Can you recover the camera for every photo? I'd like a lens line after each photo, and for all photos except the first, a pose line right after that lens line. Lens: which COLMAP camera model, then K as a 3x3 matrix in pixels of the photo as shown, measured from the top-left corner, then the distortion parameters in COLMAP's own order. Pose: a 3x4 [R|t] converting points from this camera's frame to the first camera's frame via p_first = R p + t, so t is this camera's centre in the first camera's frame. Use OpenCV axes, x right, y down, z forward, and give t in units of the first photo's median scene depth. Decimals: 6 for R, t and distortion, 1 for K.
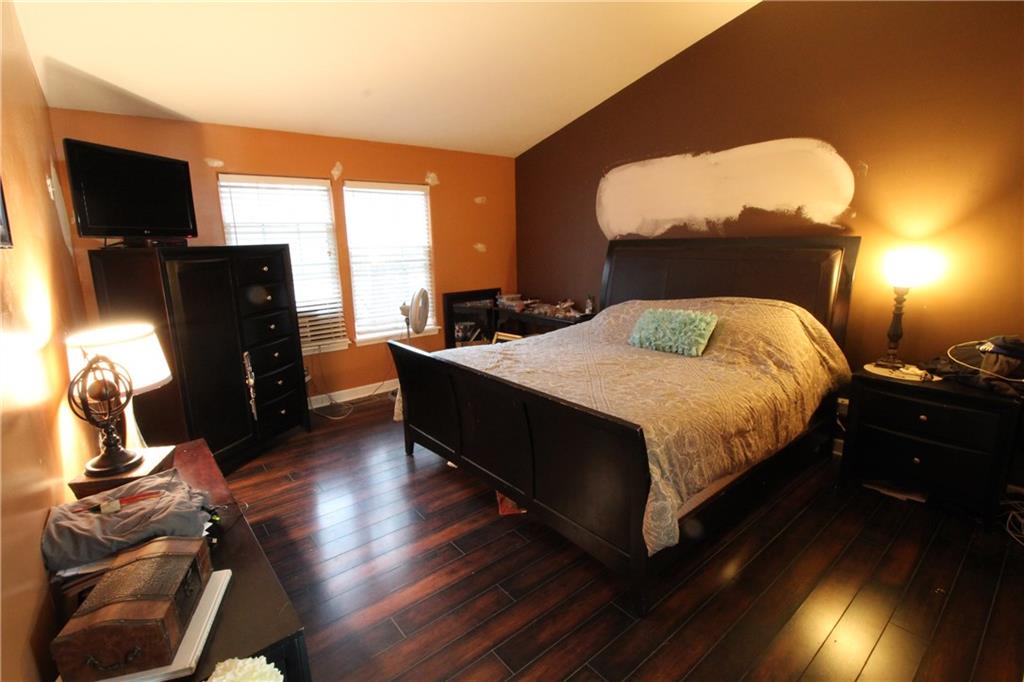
lens RADIAL K [[480.1, 0, 522.8], [0, 480.1, 334.4], [0, 0, 1]] dist [-0.004738, -0.010731]
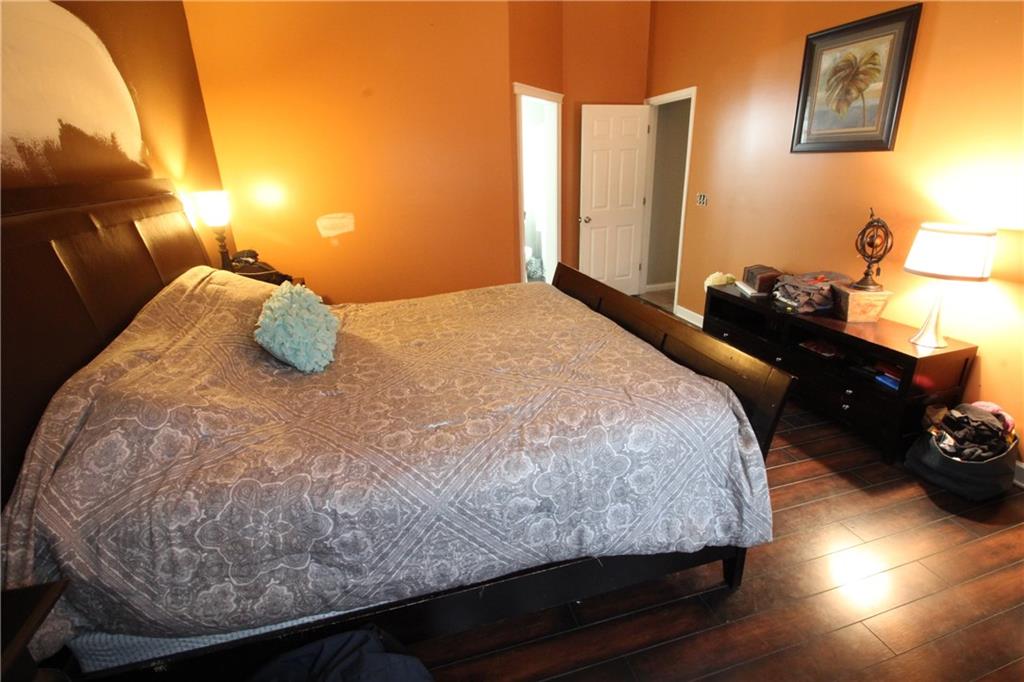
lens RADIAL K [[480.1, 0, 509.9], [0, 480.1, 338.2], [0, 0, 1]] dist [-0.004738, -0.010731]
pose [[-0.909475, -0.100127, 0.403522, -0.196514], [0.125356, 0.859361, 0.495766, -0.266291], [-0.396411, 0.501471, -0.769016, 1.359640]]
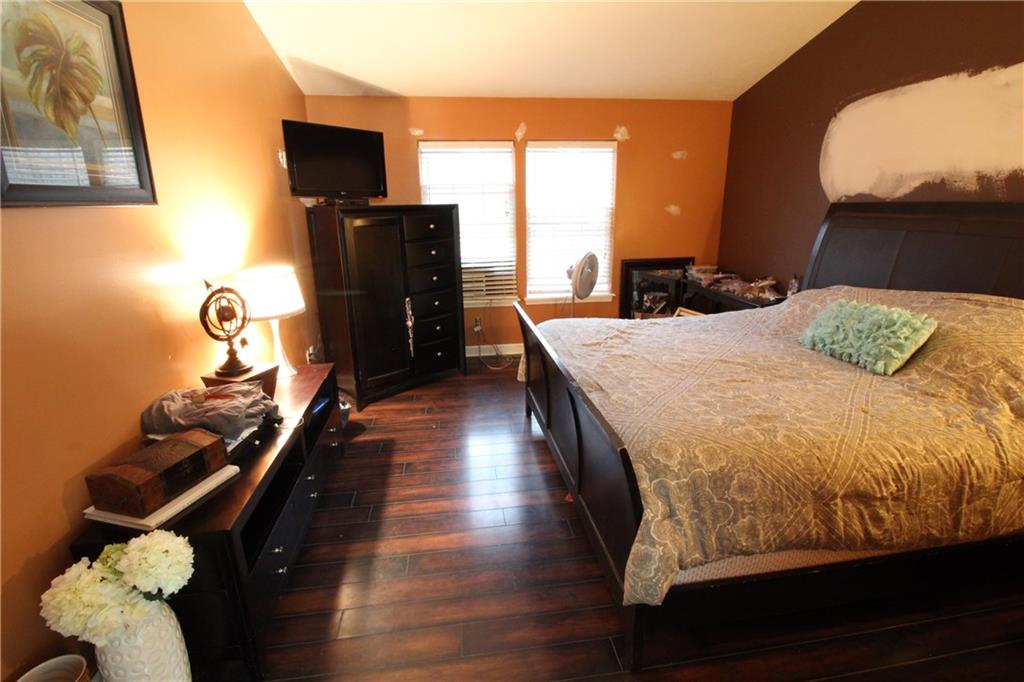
lens RADIAL K [[480.1, 0, 514.6], [0, 480.1, 337.5], [0, 0, 1]] dist [-0.004738, -0.010731]
pose [[0.845086, 0.150106, -0.513126, 0.234490], [-0.106761, 0.987826, 0.113144, -0.025909], [0.523863, -0.040835, 0.850823, 0.124374]]
